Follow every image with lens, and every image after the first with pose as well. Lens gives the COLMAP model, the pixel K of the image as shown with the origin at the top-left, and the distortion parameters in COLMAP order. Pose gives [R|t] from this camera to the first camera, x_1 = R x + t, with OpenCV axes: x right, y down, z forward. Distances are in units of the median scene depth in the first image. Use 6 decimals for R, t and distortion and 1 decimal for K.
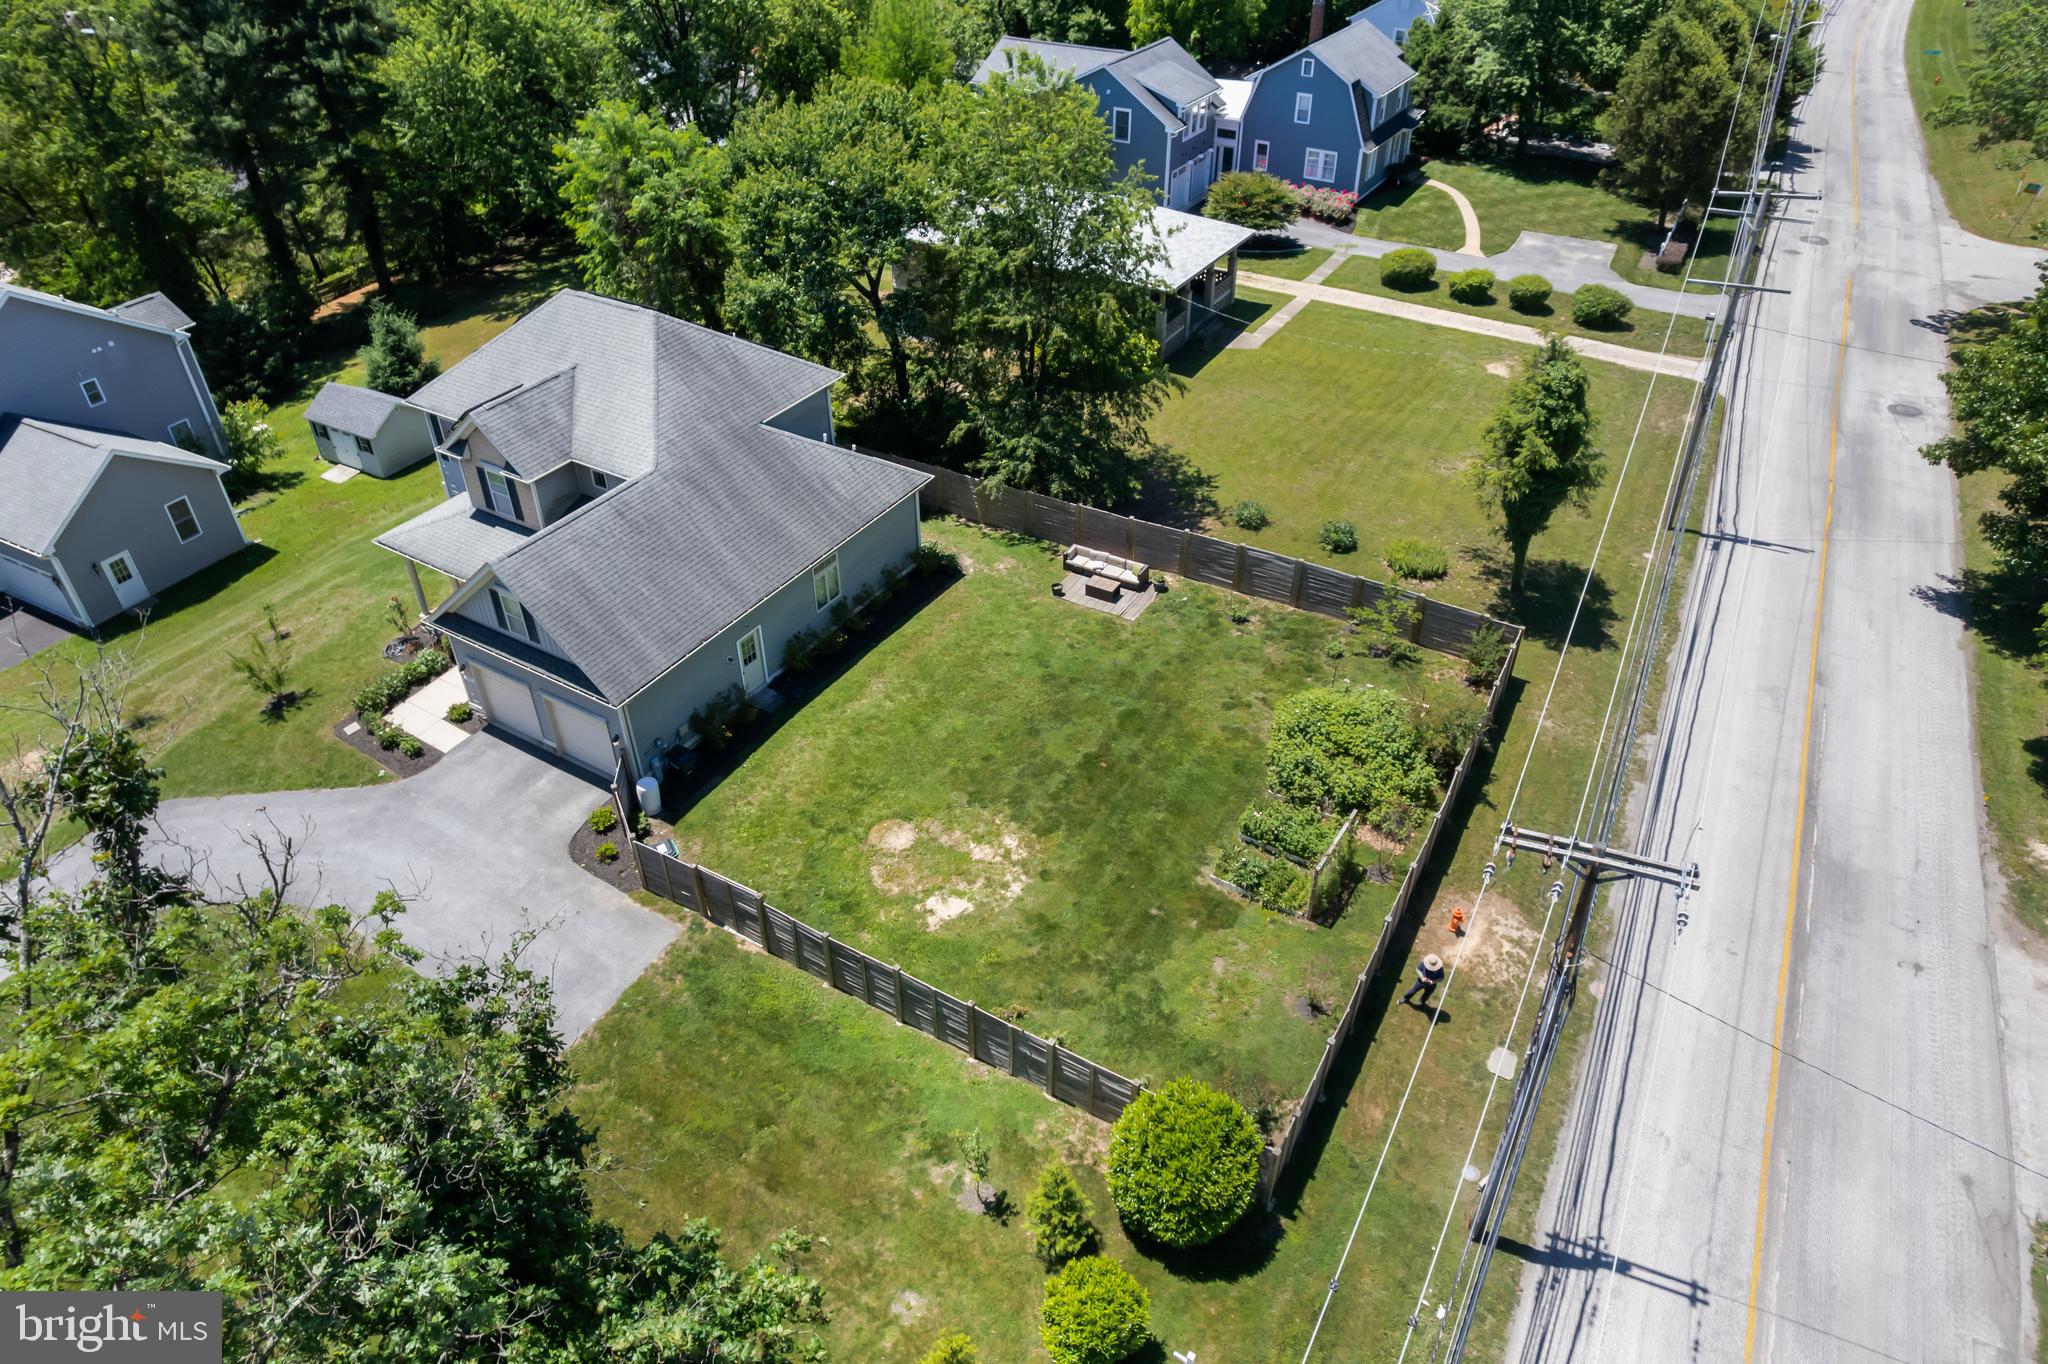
lens RADIAL K [[1324.1, 0, 1024.0], [0, 1324.1, 682.0], [0, 0, 1]] dist [-0.065827, 0.055452]
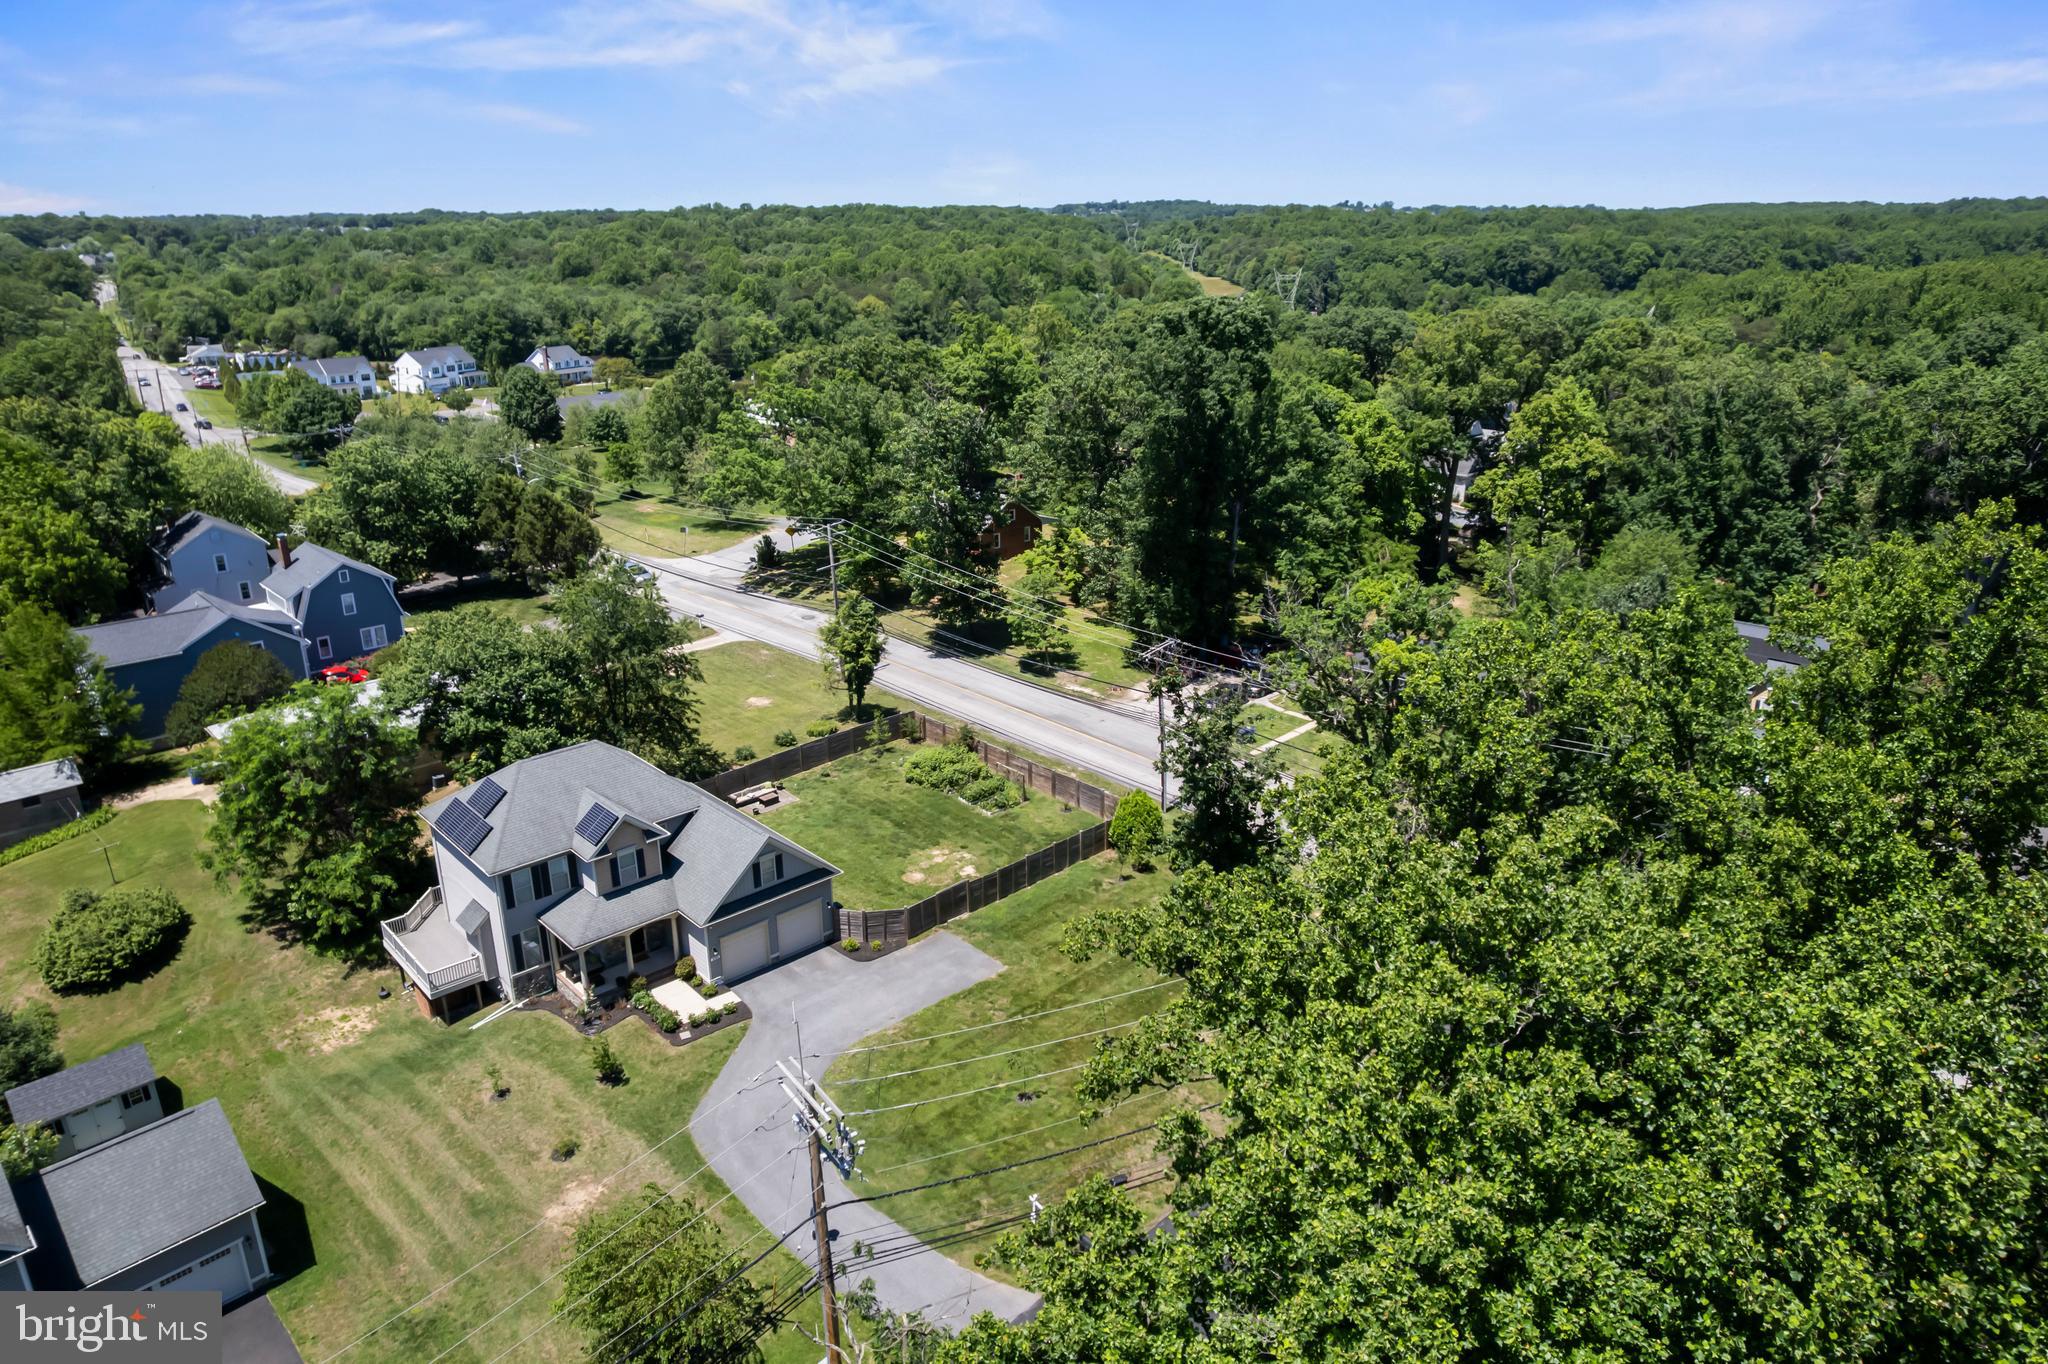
lens RADIAL K [[1324.1, 0, 1024.0], [0, 1324.1, 682.0], [0, 0, 1]] dist [-0.065827, 0.055452]
pose [[0.265893, -0.317428, 0.910242, -1.709551], [0.581612, 0.805841, 0.111124, -0.236746], [-0.768784, 0.499860, 0.398887, -0.063943]]
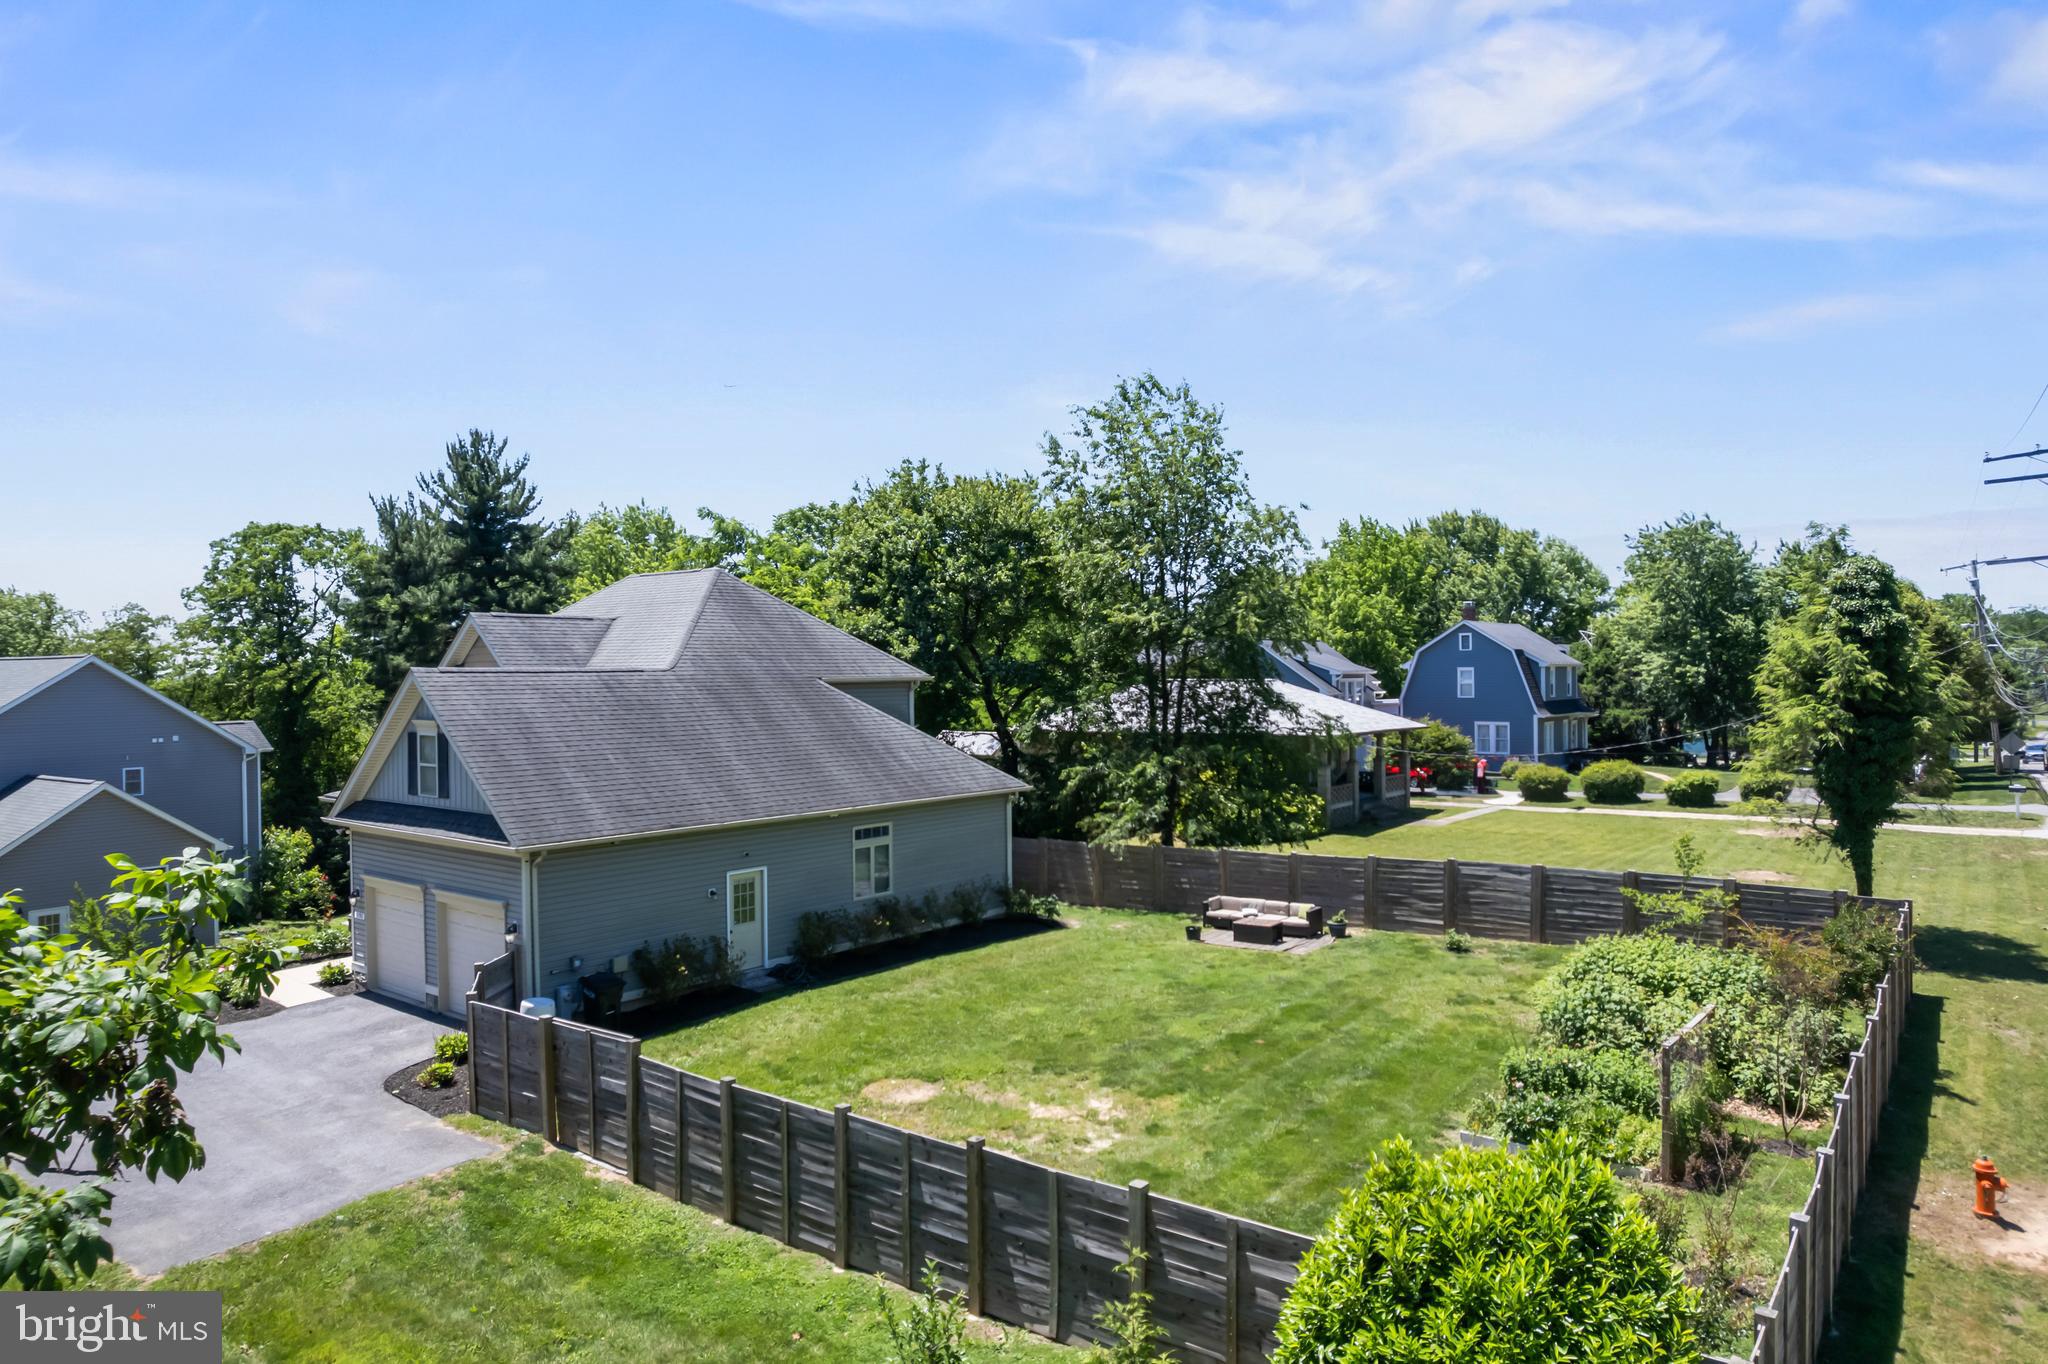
lens RADIAL K [[1328.0, 0, 1024.0], [0, 1328.0, 682.0], [0, 0, 1]] dist [-0.045553, -0.001093]
pose [[0.992224, -0.004750, -0.124375, 0.029155], [-0.069994, 0.805000, -0.589131, 0.305826], [0.102920, 0.593255, 0.798408, 0.408144]]
